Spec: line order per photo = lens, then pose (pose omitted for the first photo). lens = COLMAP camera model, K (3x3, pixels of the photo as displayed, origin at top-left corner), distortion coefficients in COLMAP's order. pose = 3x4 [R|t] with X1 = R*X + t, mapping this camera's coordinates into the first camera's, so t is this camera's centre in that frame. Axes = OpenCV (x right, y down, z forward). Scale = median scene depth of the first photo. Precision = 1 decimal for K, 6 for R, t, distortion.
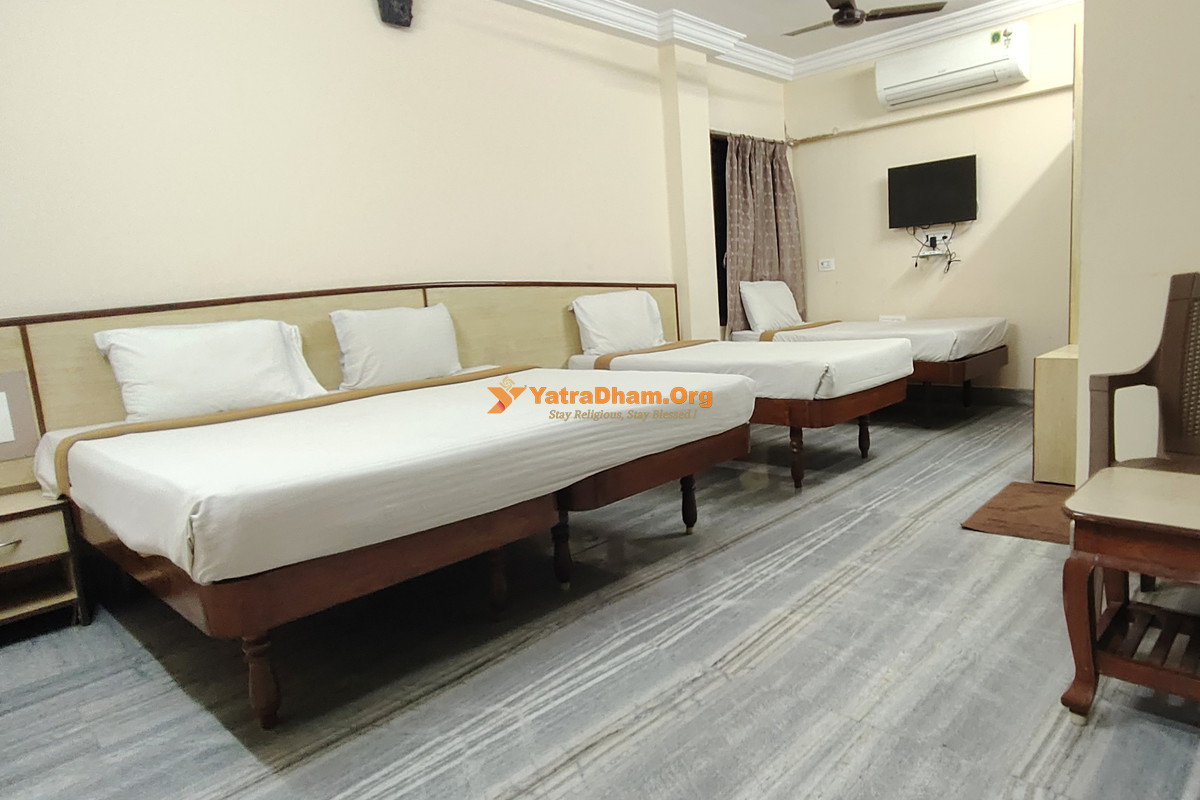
lens RADIAL K [[744.2, 0, 600.0], [0, 744.2, 400.0], [0, 0, 1]] dist [-0.000434, -0.000265]
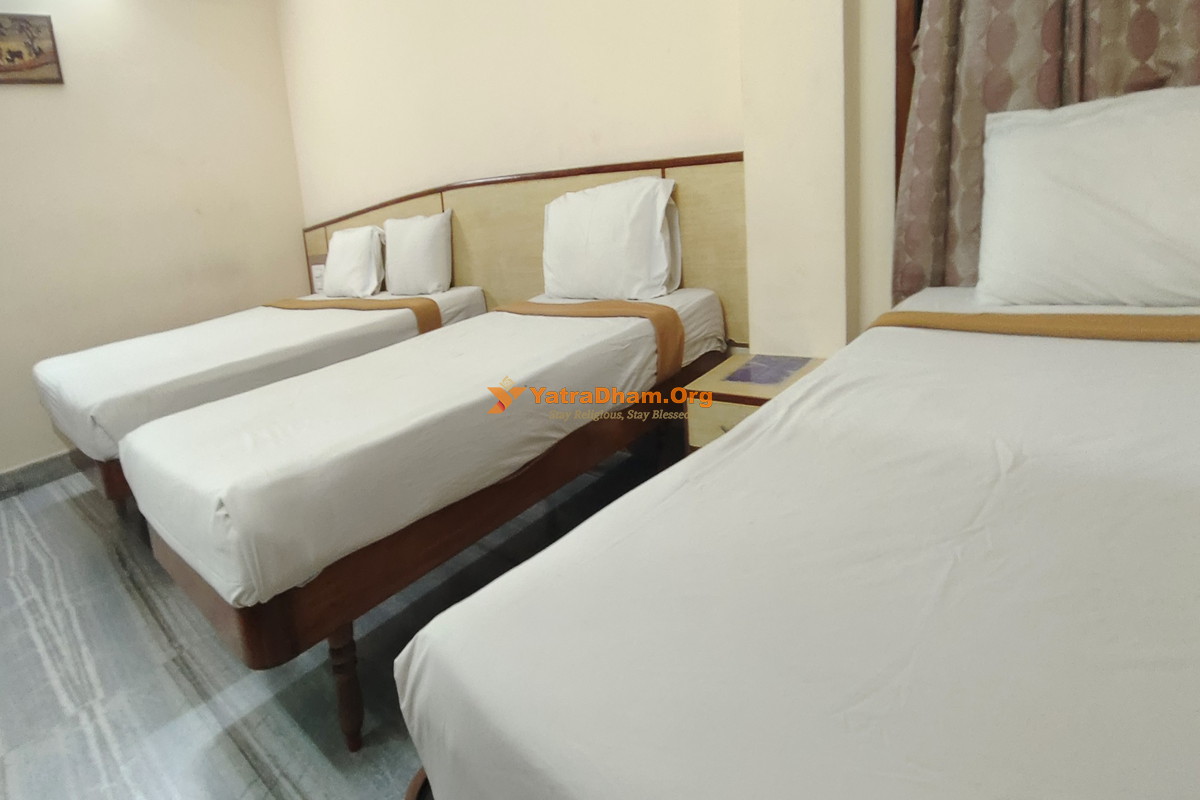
lens RADIAL K [[744.2, 0, 600.0], [0, 744.2, 400.0], [0, 0, 1]] dist [-0.000434, -0.000265]
pose [[-0.017578, 0.357978, -0.933564, 0.813415], [0.034572, 0.933368, 0.357252, -0.273392], [0.999248, -0.025995, -0.028783, 1.441651]]
